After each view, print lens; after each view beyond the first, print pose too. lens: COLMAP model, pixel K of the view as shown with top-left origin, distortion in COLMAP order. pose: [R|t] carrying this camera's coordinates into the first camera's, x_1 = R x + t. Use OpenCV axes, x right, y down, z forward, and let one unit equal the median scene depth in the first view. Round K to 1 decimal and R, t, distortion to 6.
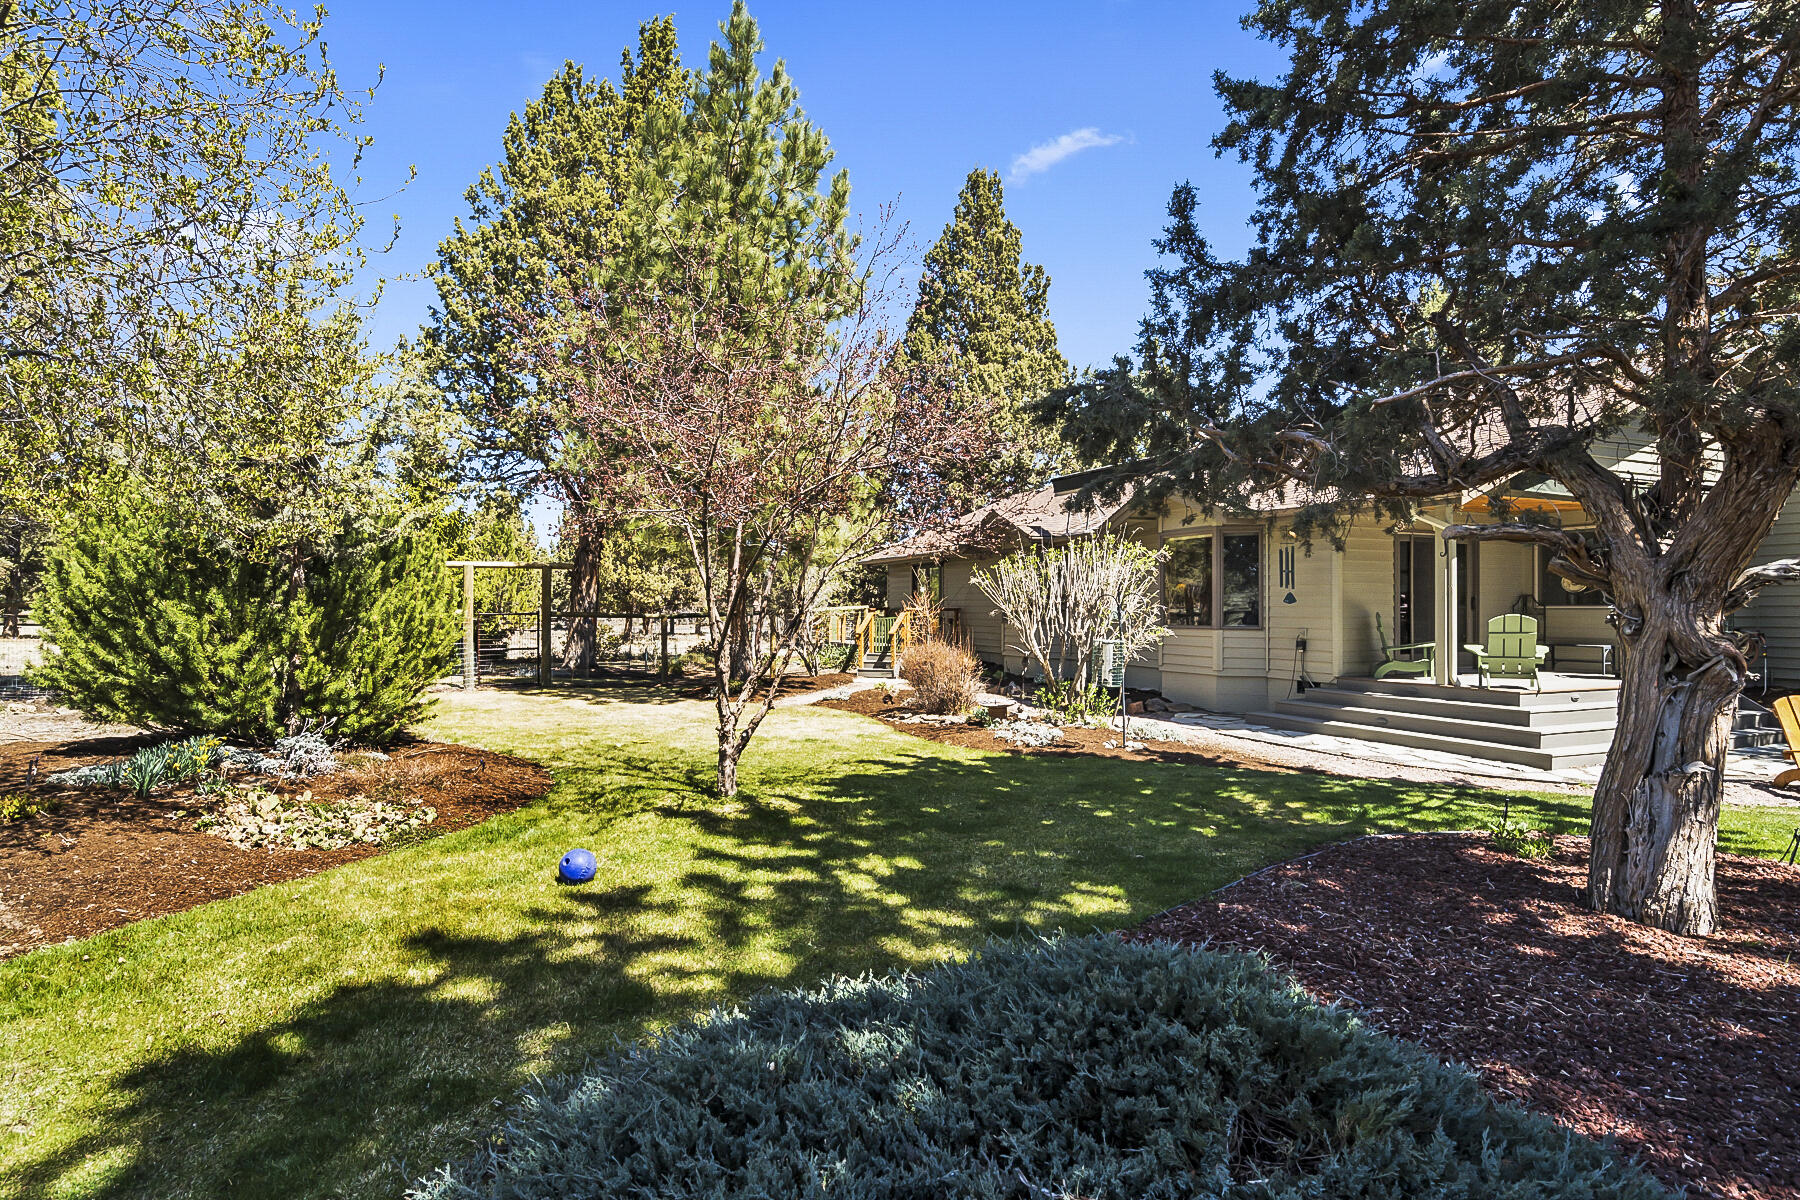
lens RADIAL K [[931.4, 0, 894.4], [0, 931.4, 574.9], [0, 0, 1]] dist [-0.001986, -0.000643]
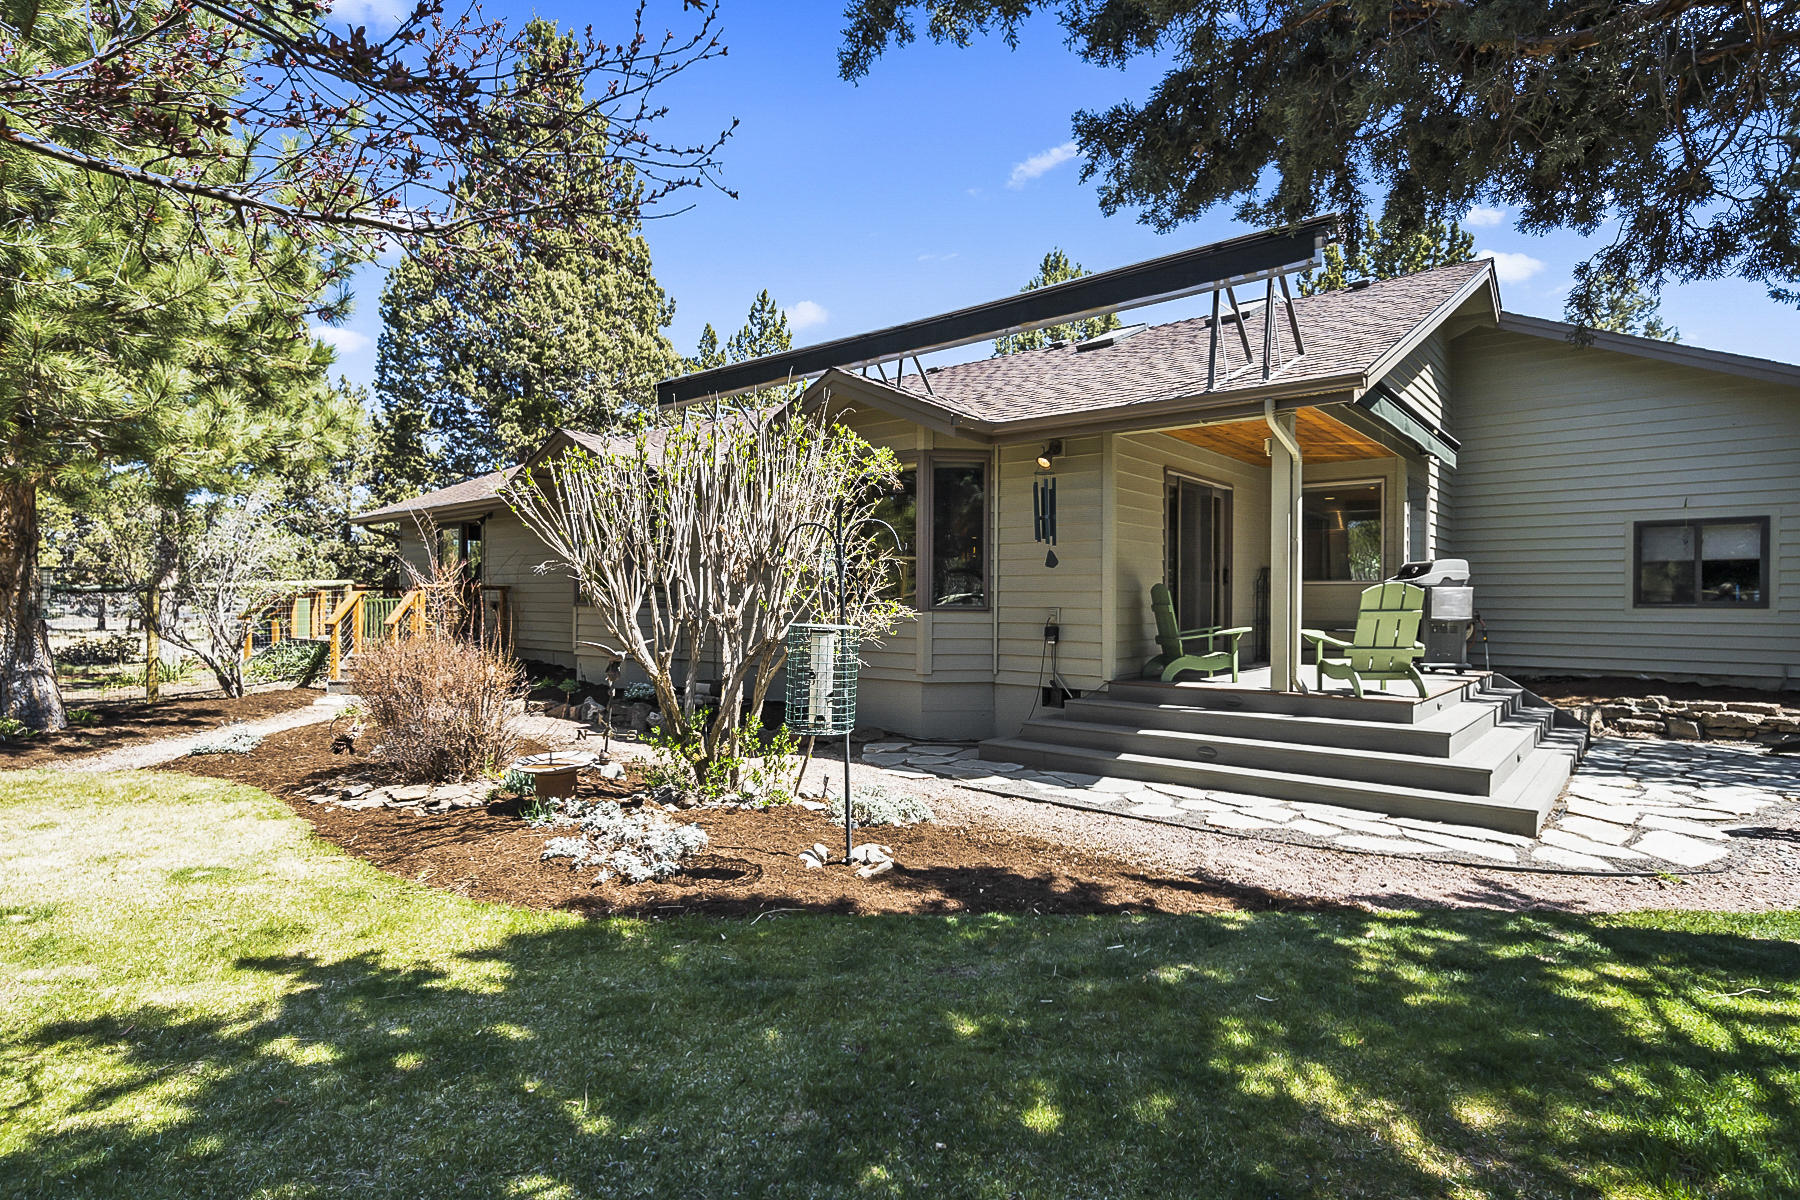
lens RADIAL K [[916.8, 0, 901.7], [0, 916.8, 609.3], [0, 0, 1]] dist [-0.001506, 0.000745]
pose [[0.899762, 0.000260, 0.436381, 0.061208], [-0.019514, 0.999023, 0.039641, 0.035310], [-0.435945, -0.044183, 0.898888, 0.472195]]
